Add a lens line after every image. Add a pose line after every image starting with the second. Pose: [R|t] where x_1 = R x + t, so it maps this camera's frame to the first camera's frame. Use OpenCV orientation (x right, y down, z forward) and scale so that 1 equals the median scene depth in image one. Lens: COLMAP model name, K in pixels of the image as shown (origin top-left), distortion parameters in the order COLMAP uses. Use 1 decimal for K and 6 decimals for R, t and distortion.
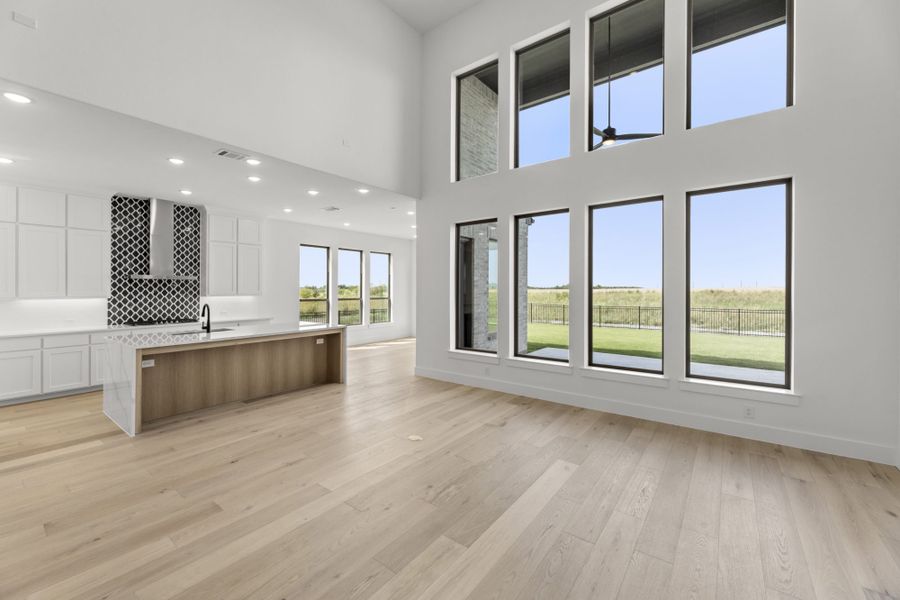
lens RADIAL K [[366.0, 0, 447.0], [0, 366.0, 293.1], [0, 0, 1]] dist [0.000280, 0.000275]
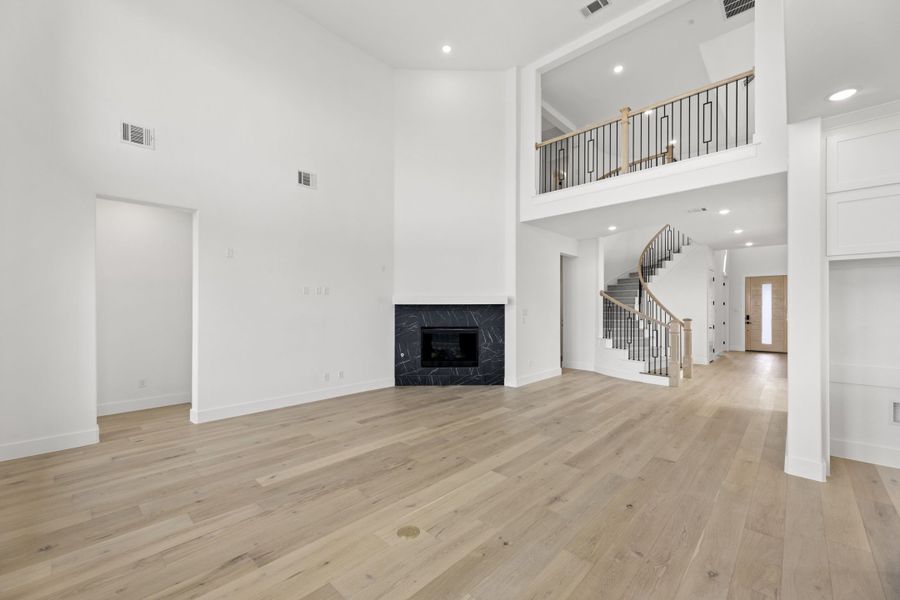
lens RADIAL K [[366.0, 0, 449.4], [0, 366.0, 306.2], [0, 0, 1]] dist [0.000280, 0.000275]
pose [[-0.994744, 0.005964, 0.102219, -0.270982], [0.006140, 0.999980, 0.001406, 0.000986], [-0.102209, 0.002026, -0.994761, 1.960646]]
